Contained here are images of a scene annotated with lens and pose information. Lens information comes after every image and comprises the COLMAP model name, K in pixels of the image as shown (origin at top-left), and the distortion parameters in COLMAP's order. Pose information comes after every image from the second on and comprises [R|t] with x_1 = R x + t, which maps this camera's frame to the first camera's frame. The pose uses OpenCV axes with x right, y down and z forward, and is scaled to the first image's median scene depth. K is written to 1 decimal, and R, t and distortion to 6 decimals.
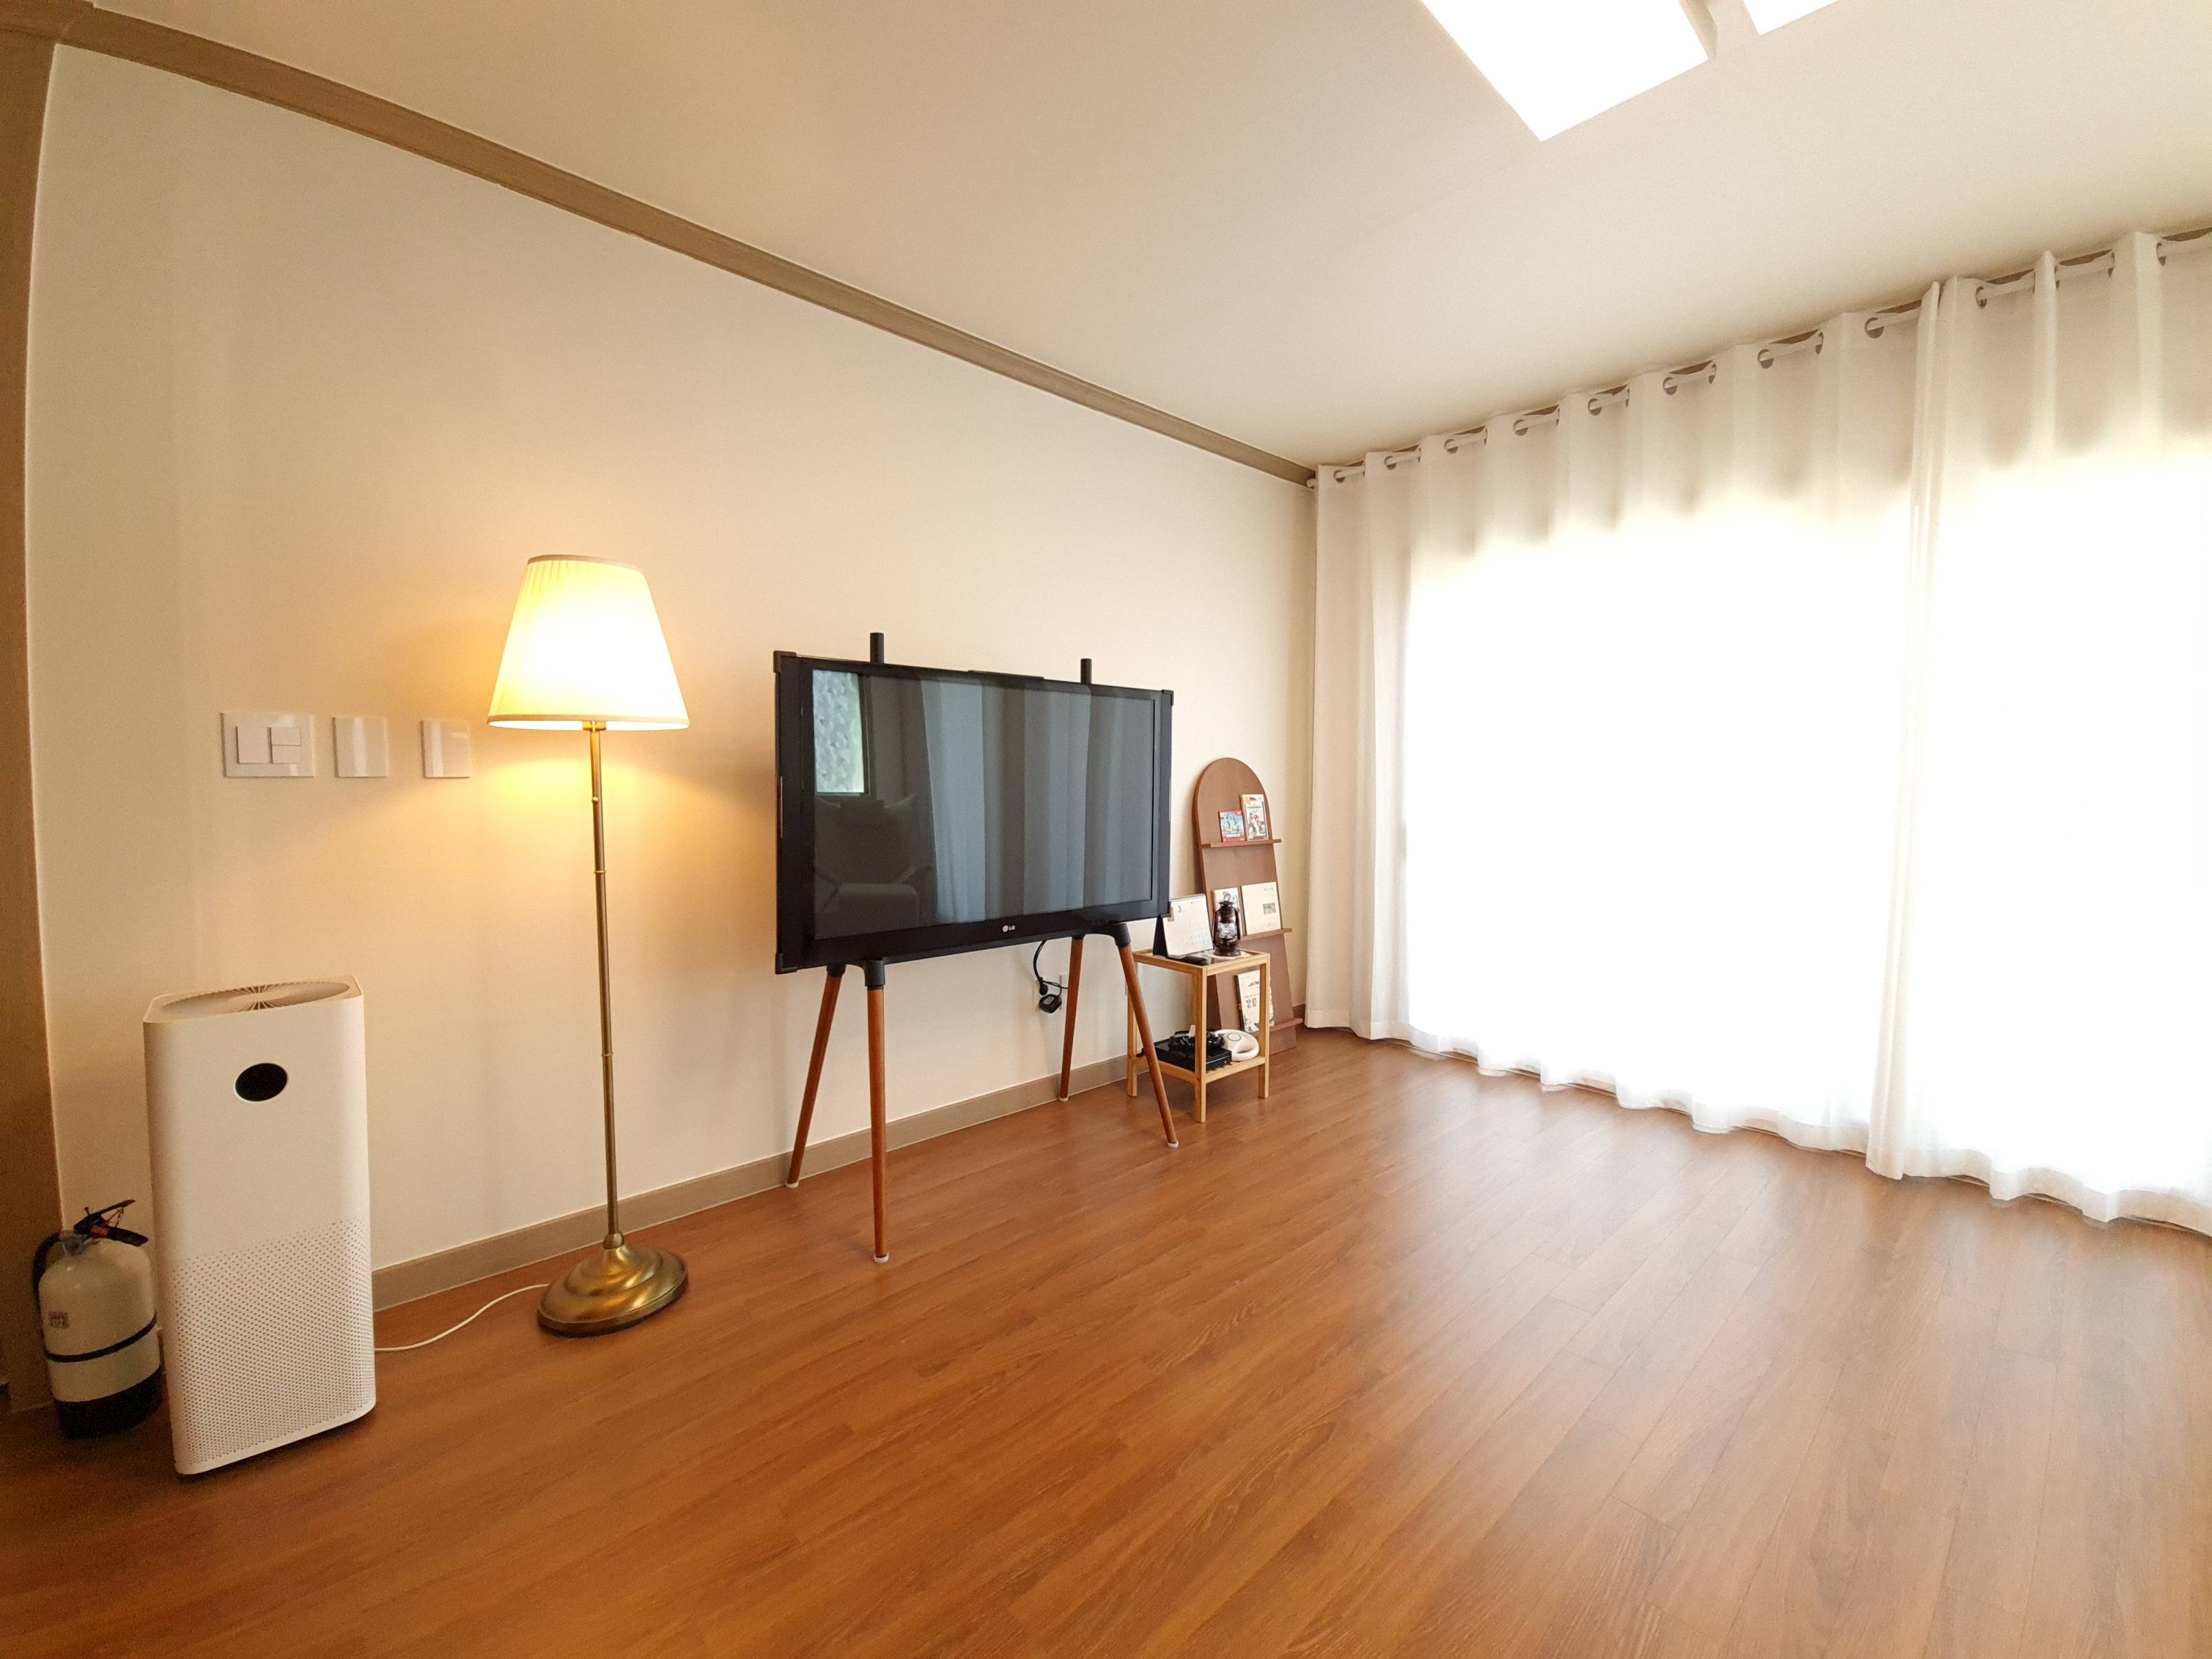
lens RADIAL K [[894.9, 0, 1175.4], [0, 894.9, 832.3], [0, 0, 1]] dist [0.019783, -0.017512]
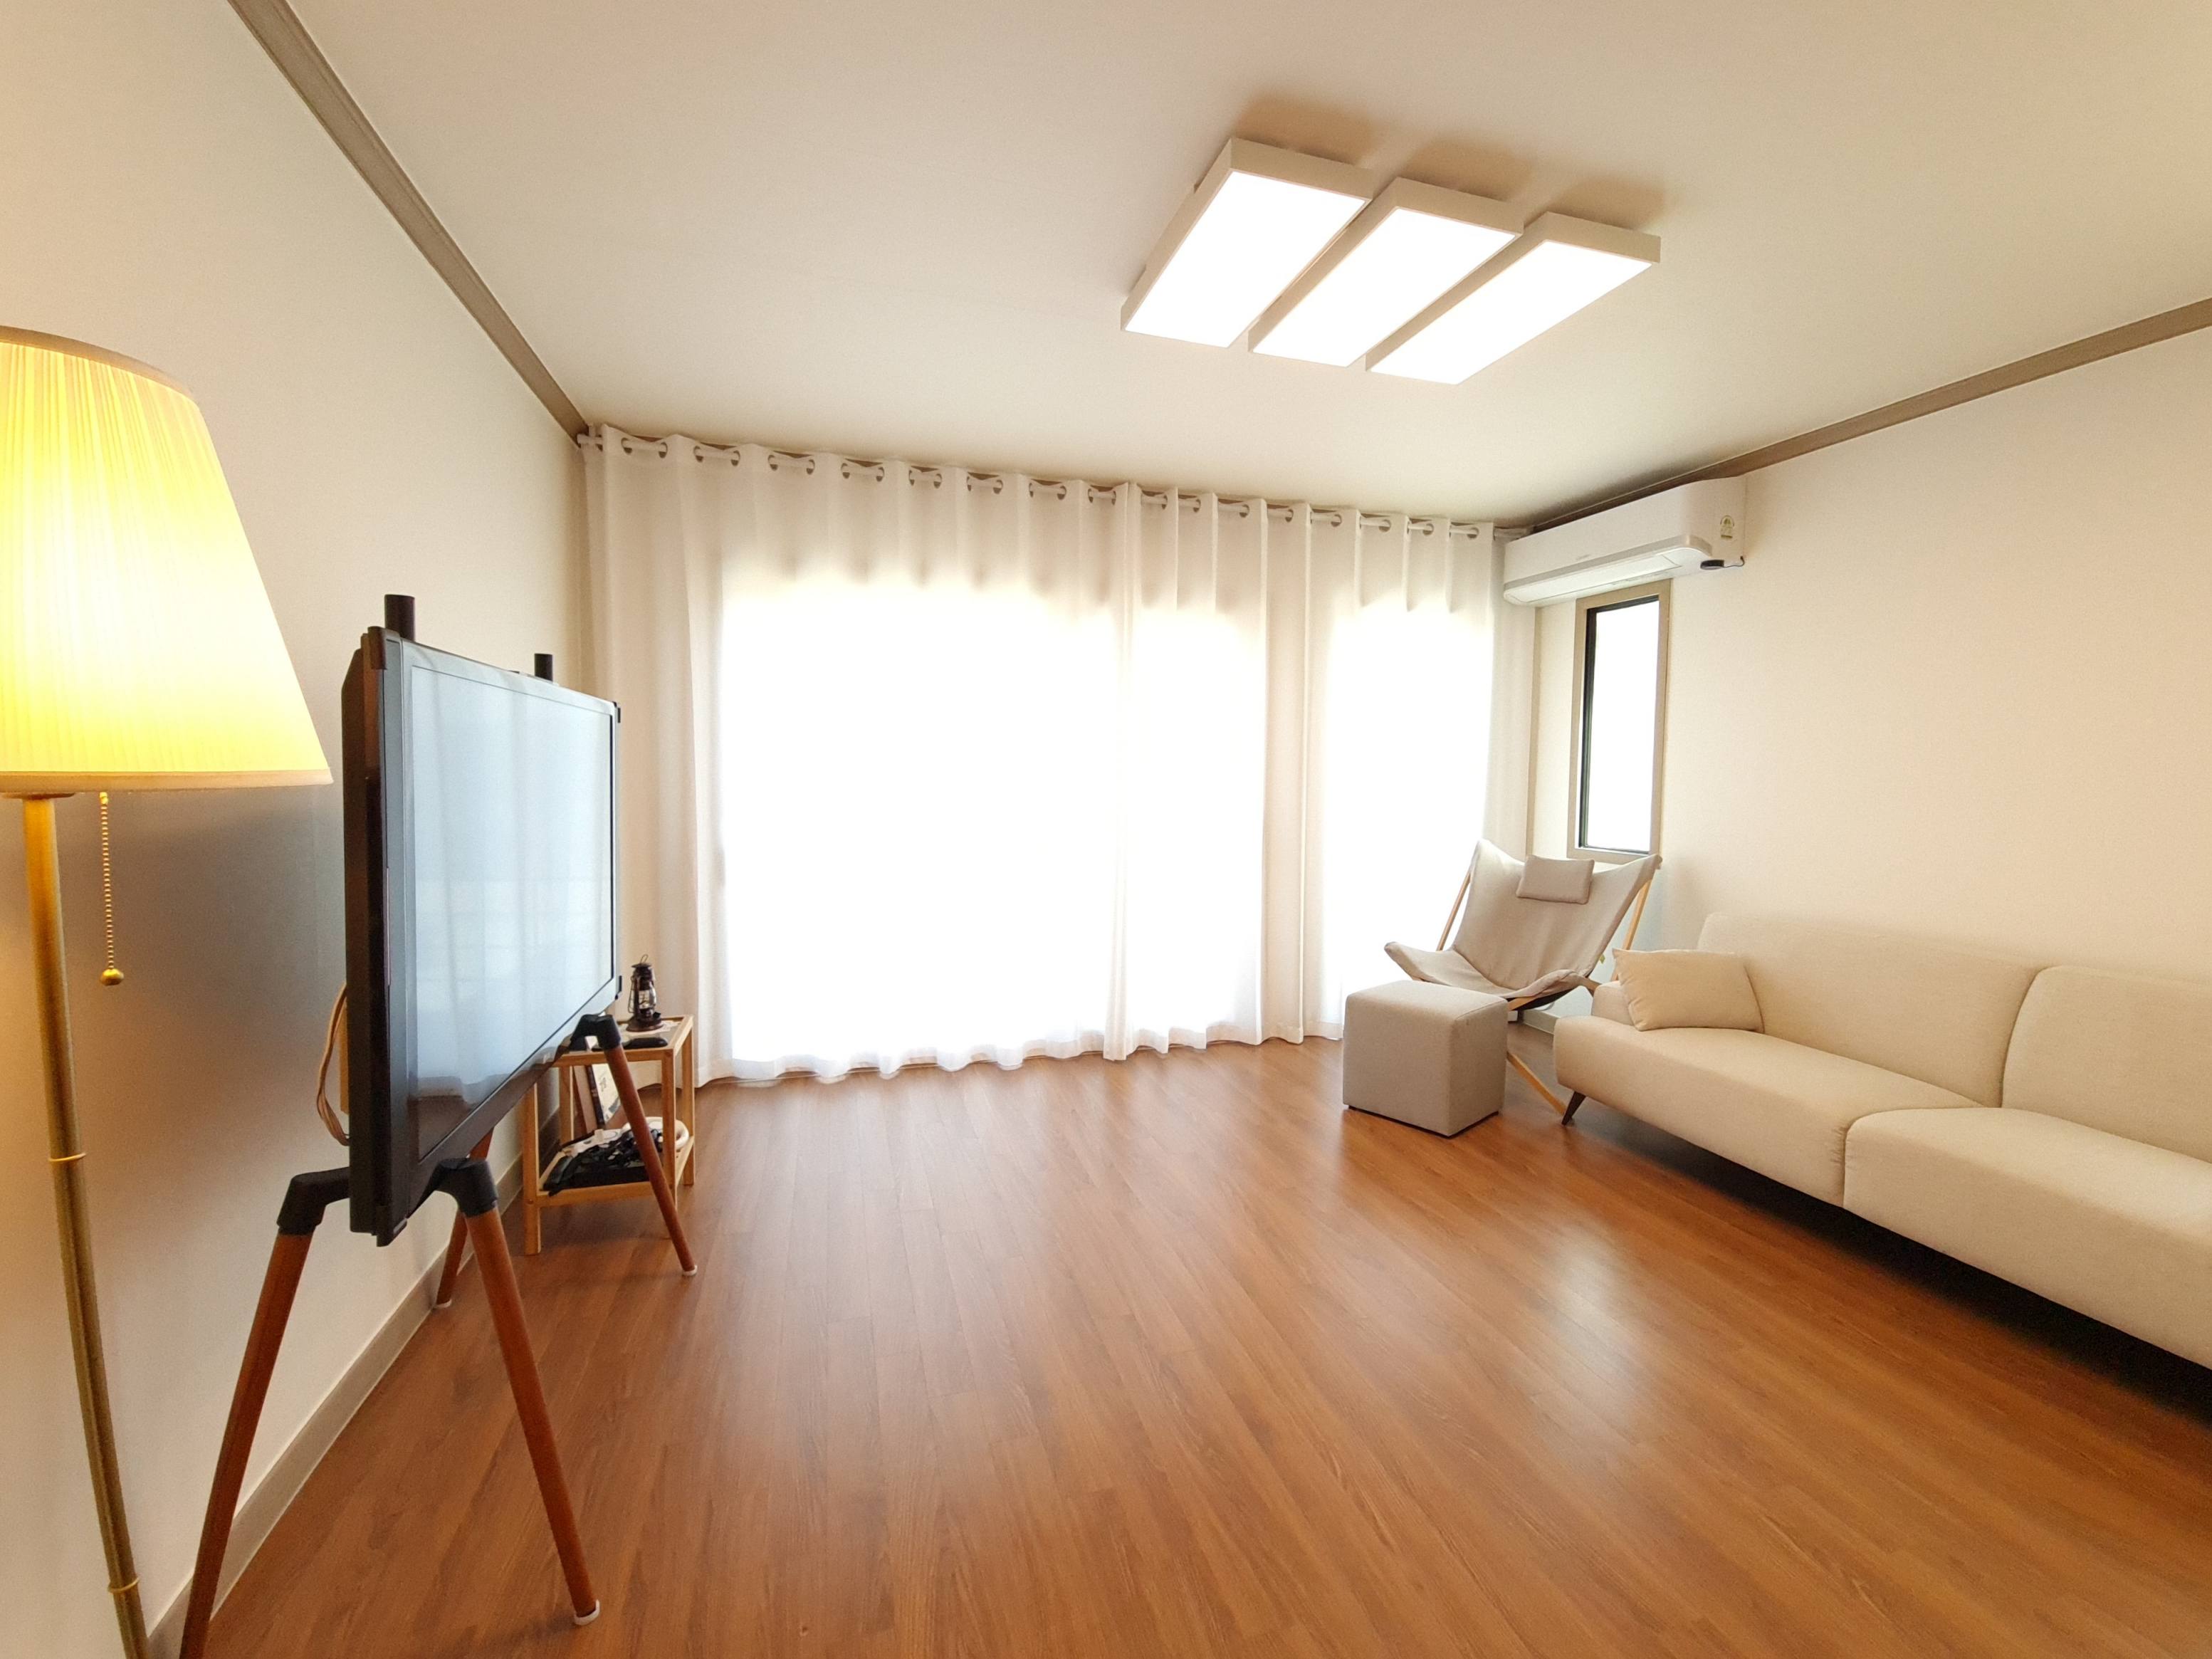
lens RADIAL K [[899.6, 0, 1110.6], [0, 899.6, 826.3], [0, 0, 1]] dist [0.001465, 0.000319]
pose [[0.463629, -0.052289, 0.884485, -0.481241], [0.039940, 0.998476, 0.038093, -0.063985], [-0.885129, 0.017666, 0.465010, 0.258096]]
